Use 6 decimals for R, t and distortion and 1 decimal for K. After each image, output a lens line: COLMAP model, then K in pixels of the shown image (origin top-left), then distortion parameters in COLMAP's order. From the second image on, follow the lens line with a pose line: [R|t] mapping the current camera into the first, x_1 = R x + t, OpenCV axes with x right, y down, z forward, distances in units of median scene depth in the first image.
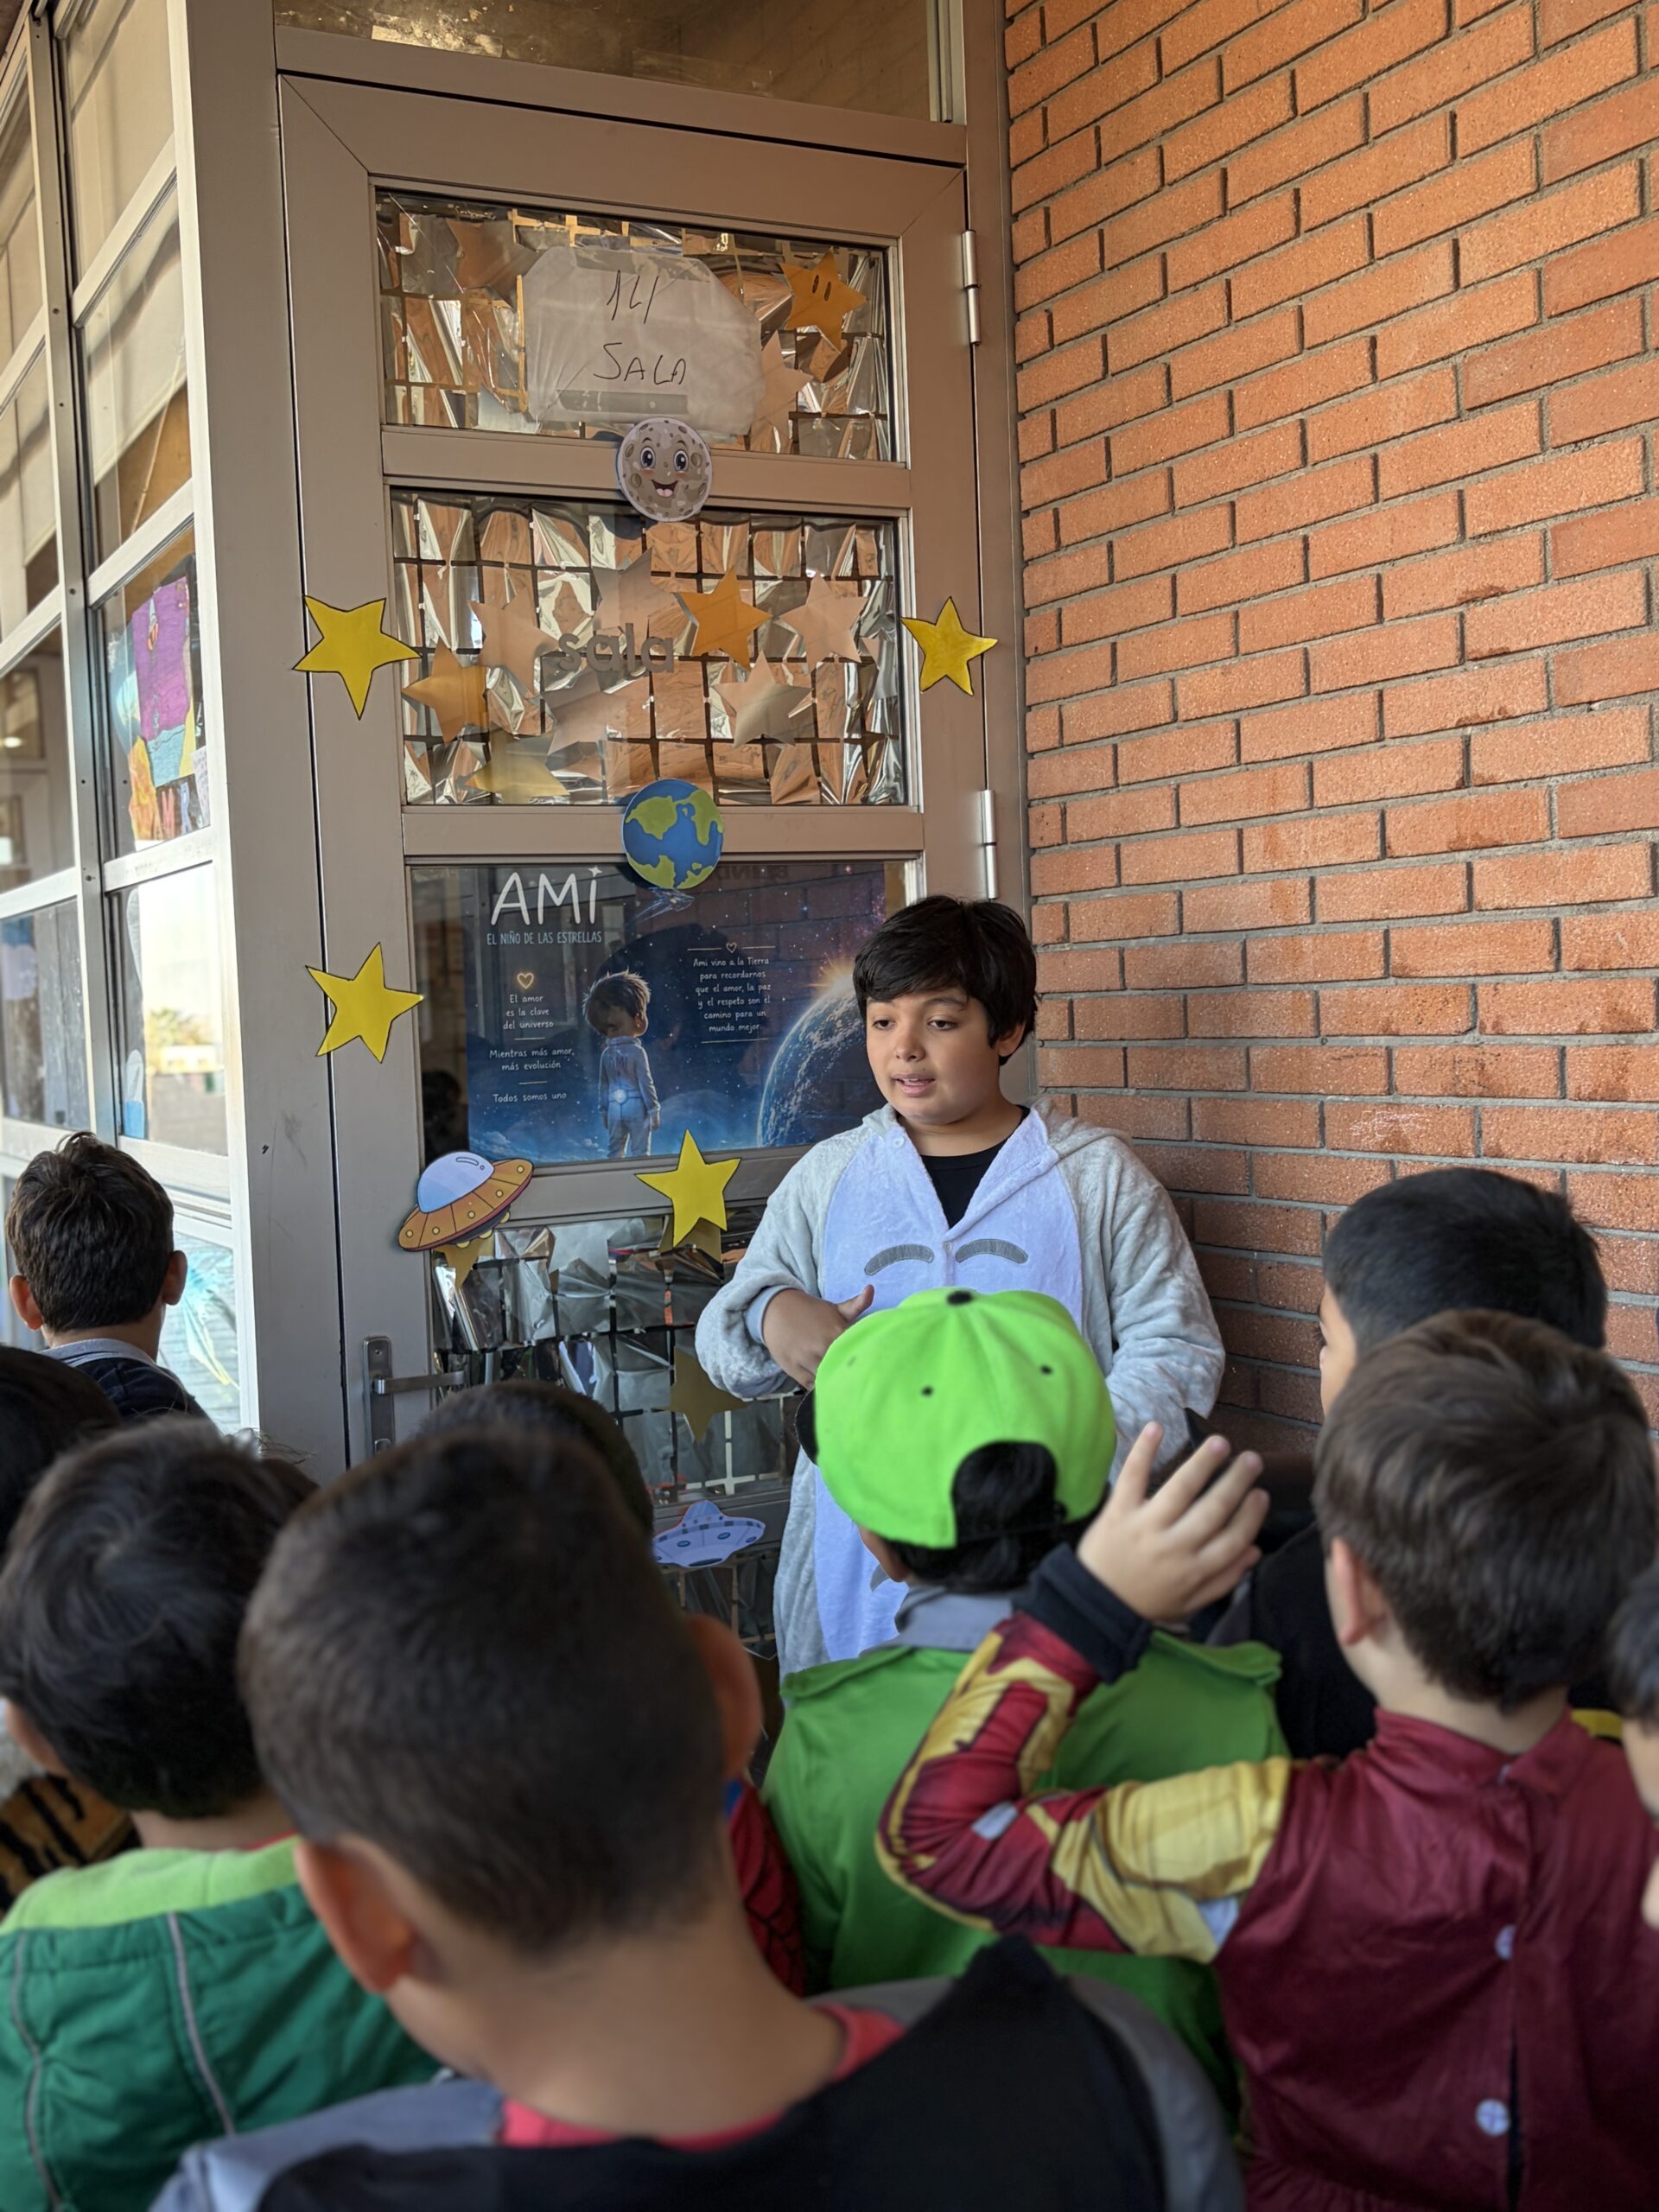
lens RADIAL K [[2373.2, 0, 831.8], [0, 2373.2, 1128.9], [0, 0, 1]] dist [0.027544, 0.000000]
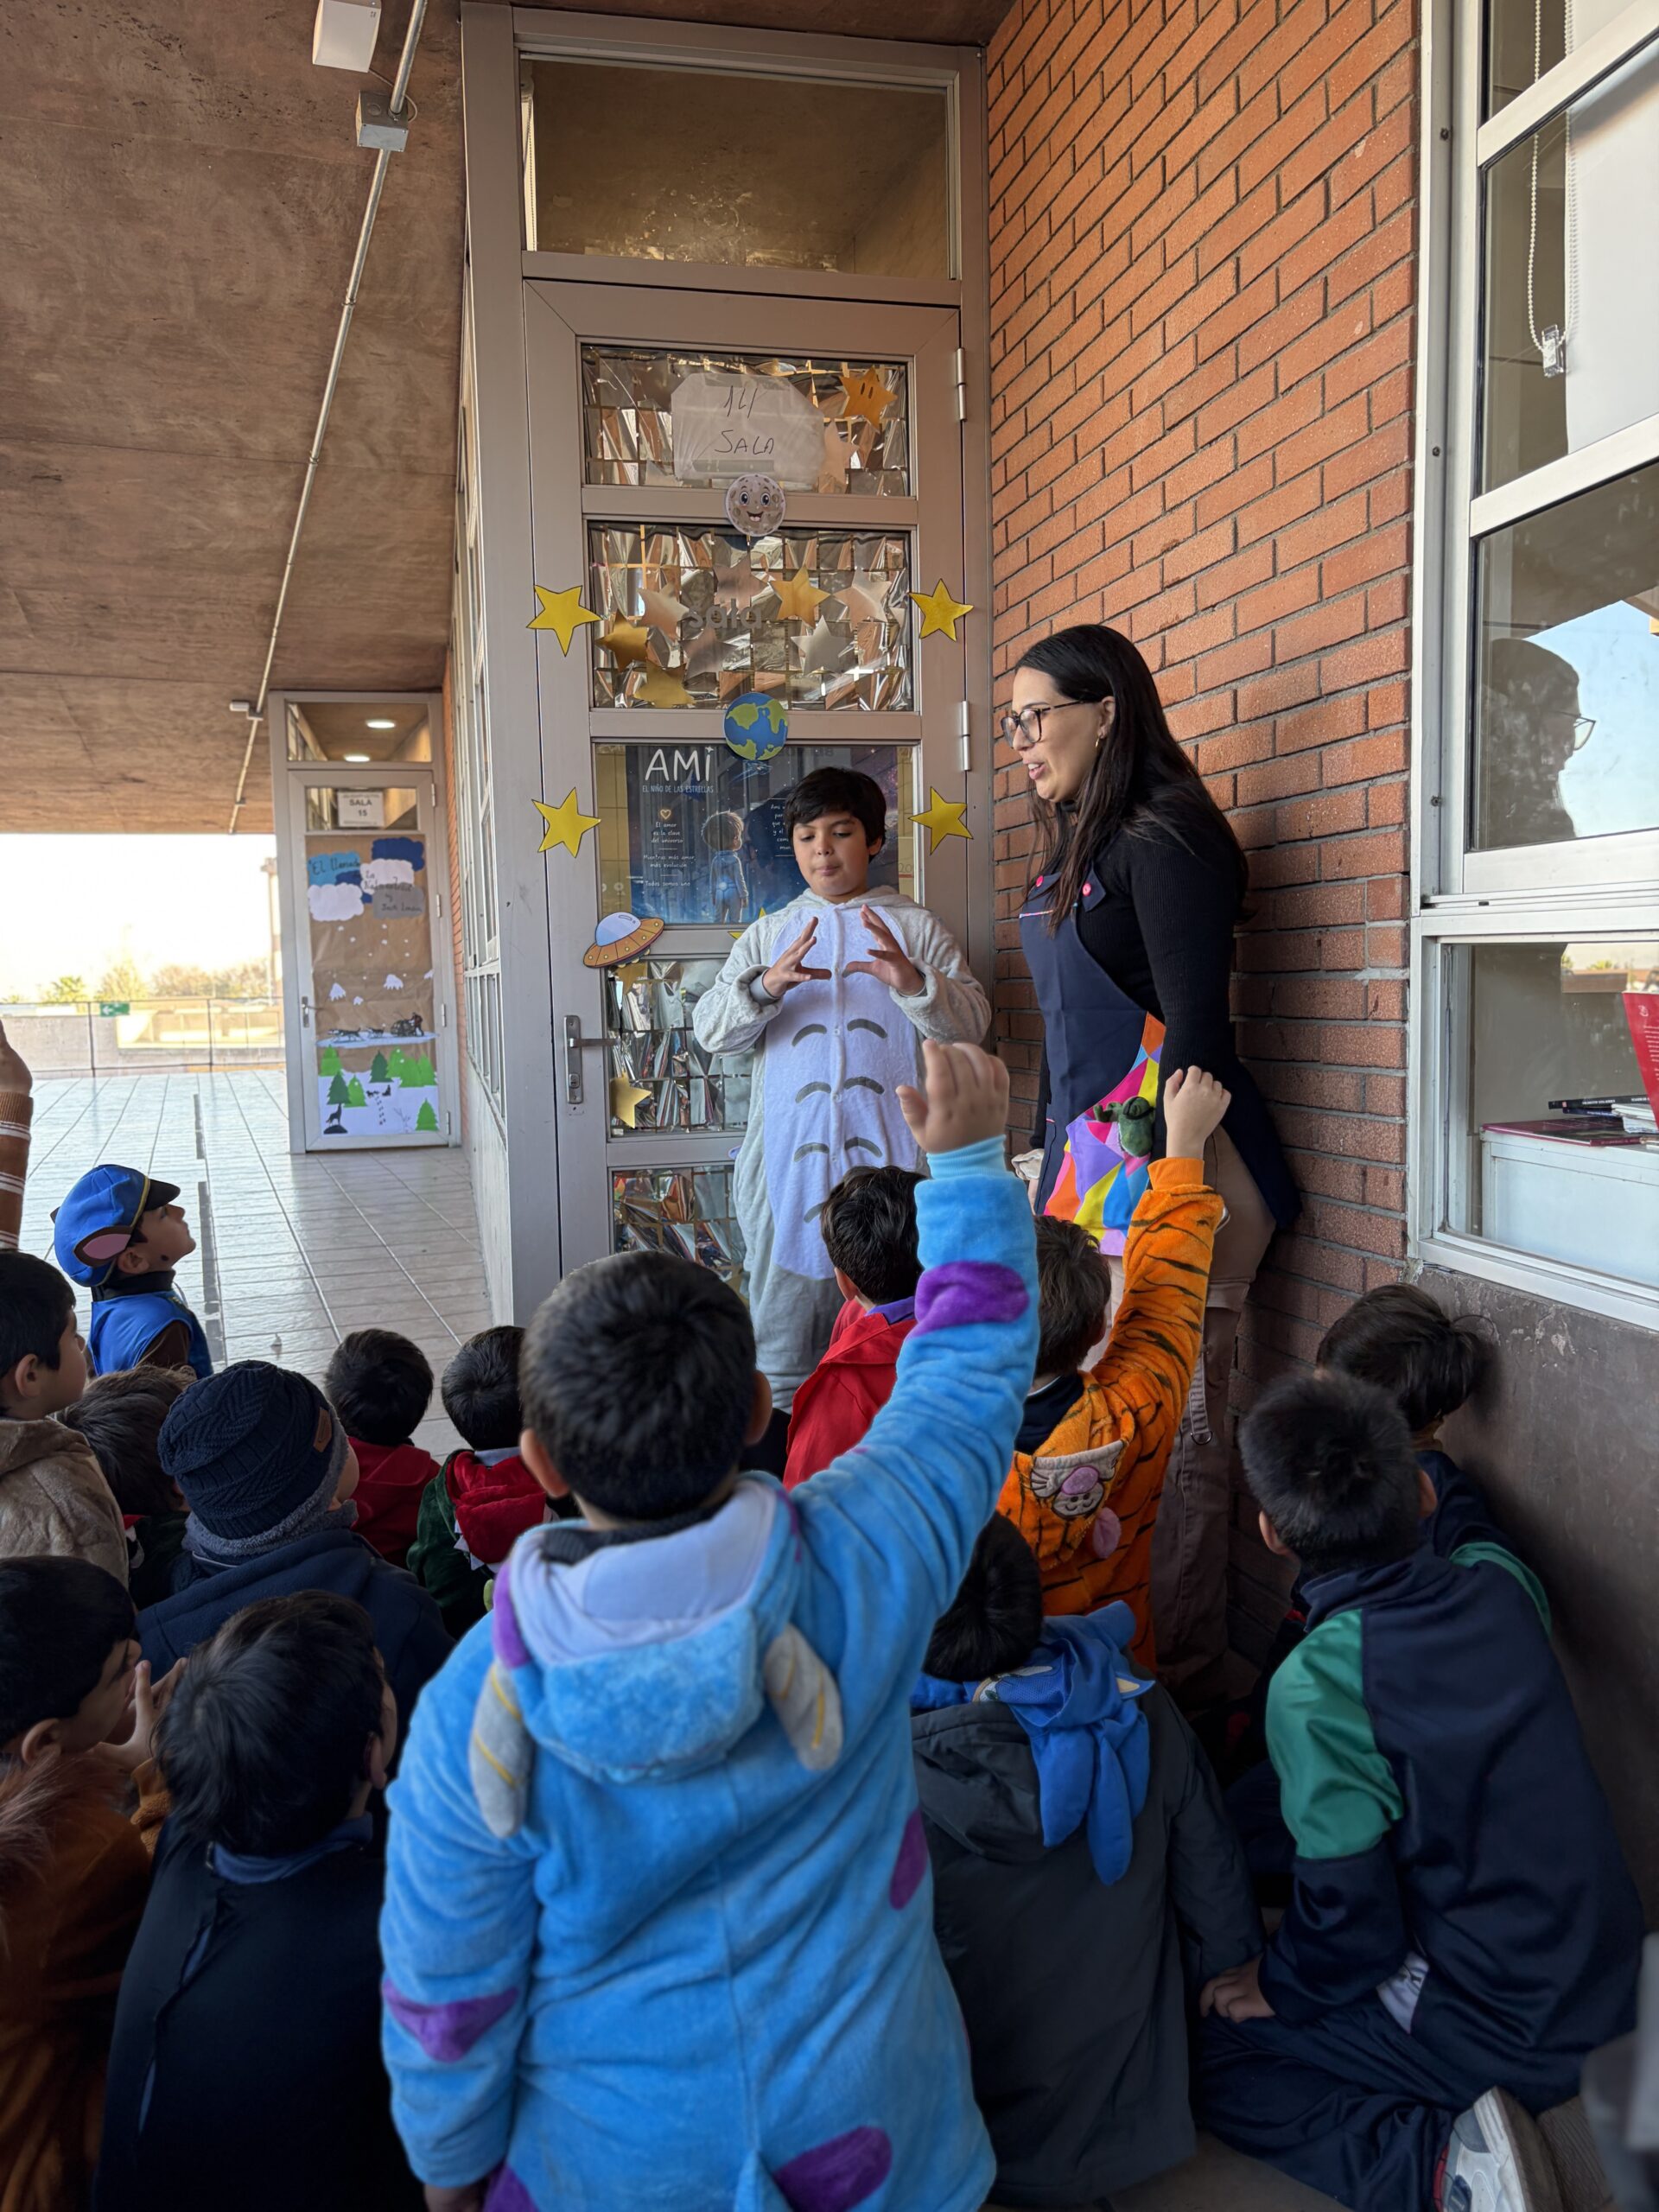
lens RADIAL K [[1644.4, 0, 824.6], [0, 1644.4, 1112.1], [0, 0, 1]] dist [0.030611, -0.031437]
pose [[0.970580, 0.037276, -0.237877, 0.268396], [-0.027465, 0.998635, 0.044428, 0.094683], [0.239209, -0.036587, 0.970279, -0.125969]]
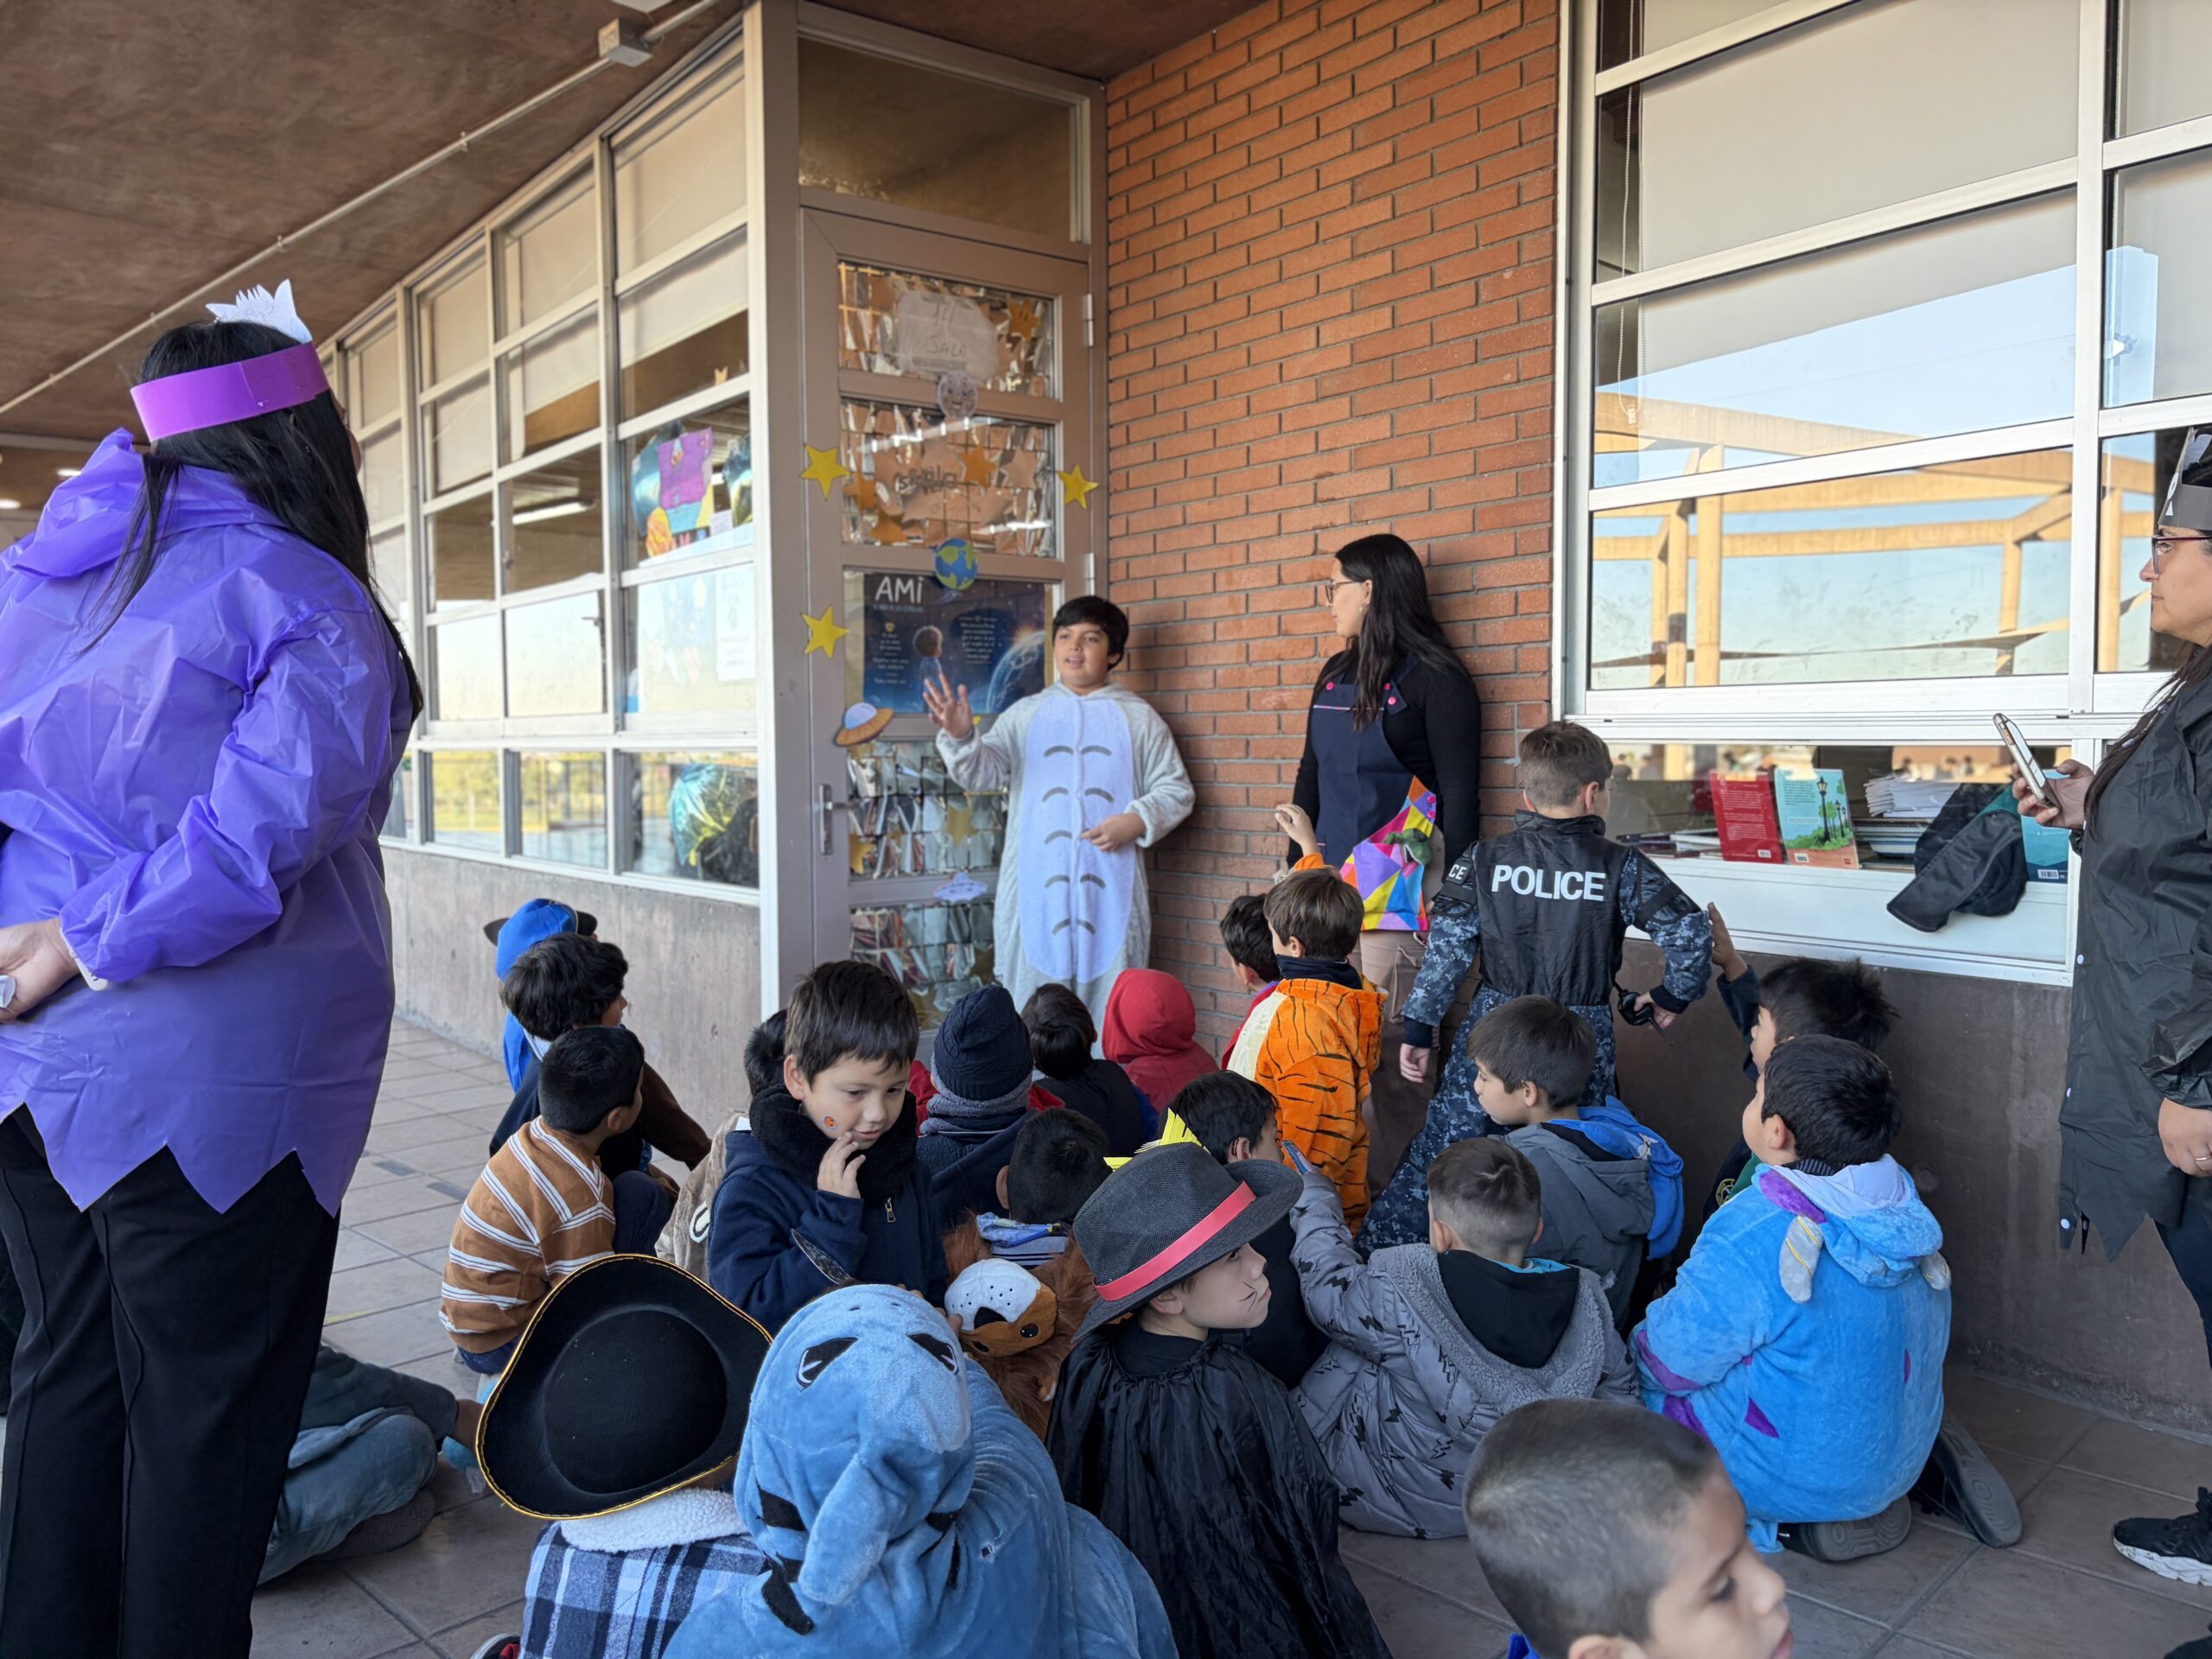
lens RADIAL K [[1644.4, 0, 1067.0], [0, 1644.4, 848.3], [0, 0, 1]] dist [0.030611, -0.031437]
pose [[0.987572, 0.024232, 0.155289, -0.196008], [-0.025314, 0.999667, 0.004994, 0.126878], [-0.155117, -0.008863, 0.987856, -0.511165]]
